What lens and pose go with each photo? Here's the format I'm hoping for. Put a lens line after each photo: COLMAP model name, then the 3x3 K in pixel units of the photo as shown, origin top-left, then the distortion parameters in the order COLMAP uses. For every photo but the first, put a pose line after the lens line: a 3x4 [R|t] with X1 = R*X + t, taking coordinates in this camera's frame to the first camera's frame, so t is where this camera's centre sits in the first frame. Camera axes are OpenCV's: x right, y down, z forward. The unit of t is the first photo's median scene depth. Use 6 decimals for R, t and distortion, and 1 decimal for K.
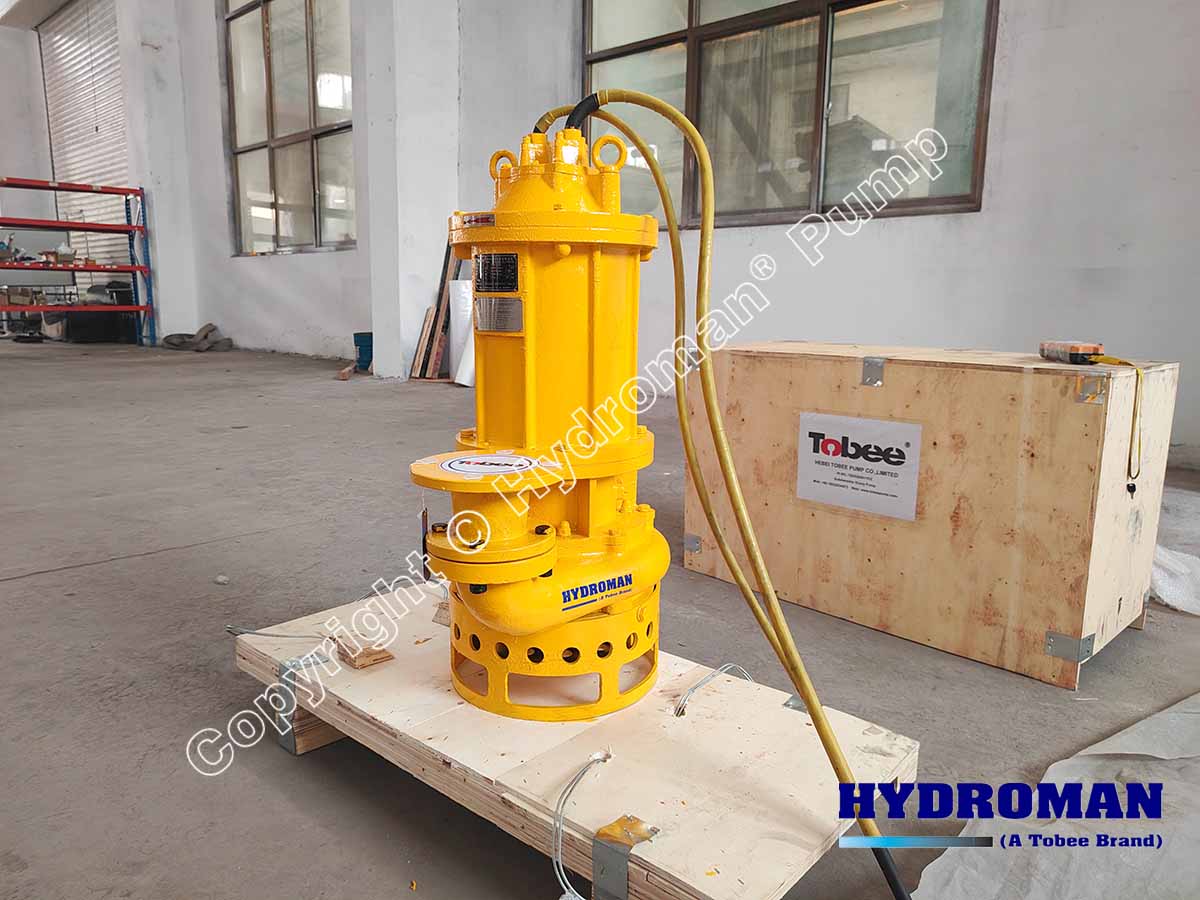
lens RADIAL K [[850.8, 0, 600.0], [0, 850.8, 450.0], [0, 0, 1]] dist [0.019439, -0.028217]
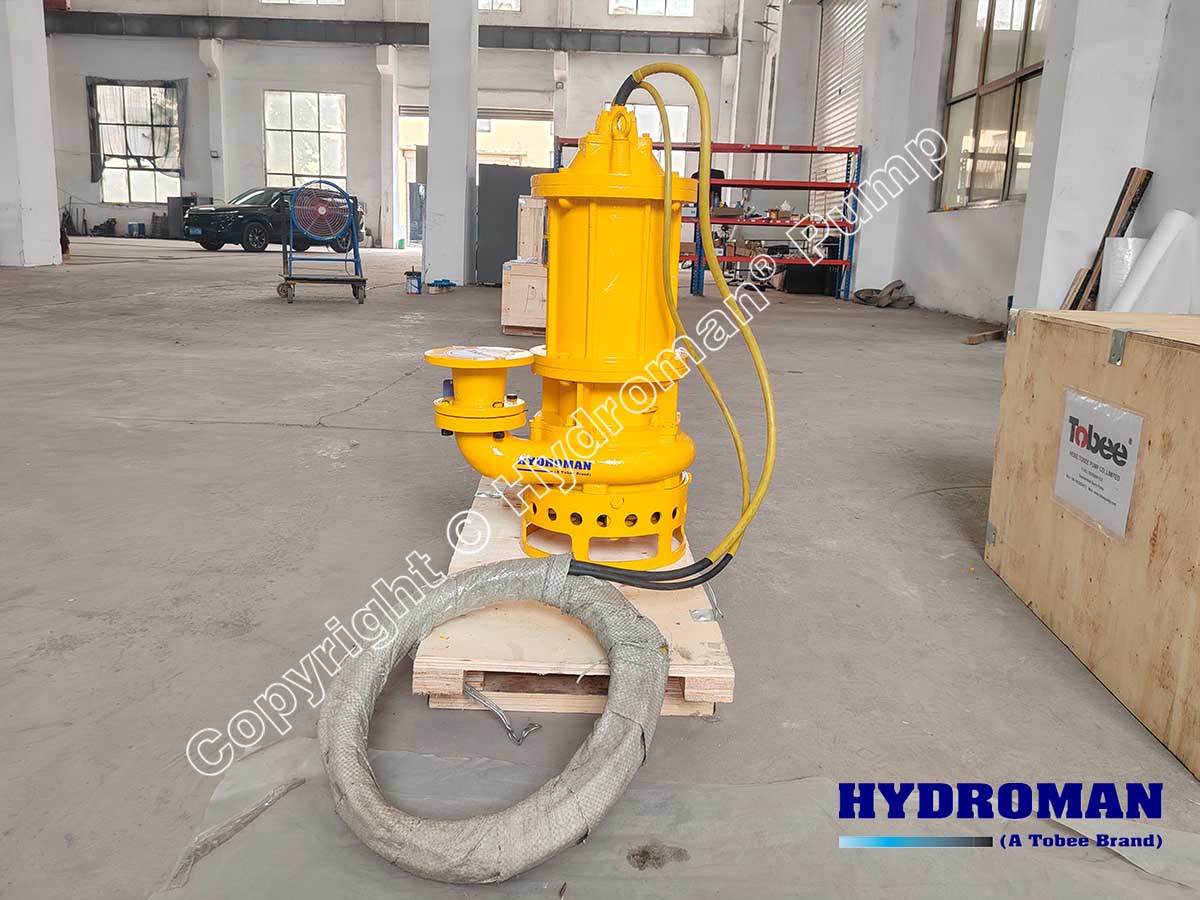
lens RADIAL K [[941.0, 0, 572.2], [0, 941.0, 428.8], [0, 0, 1]] dist [0.005698, -0.057055]
pose [[0.654136, 0.159904, -0.739282, 0.632576], [-0.157362, 0.984782, 0.073767, -0.000061], [0.739827, 0.068081, 0.669344, 0.032137]]
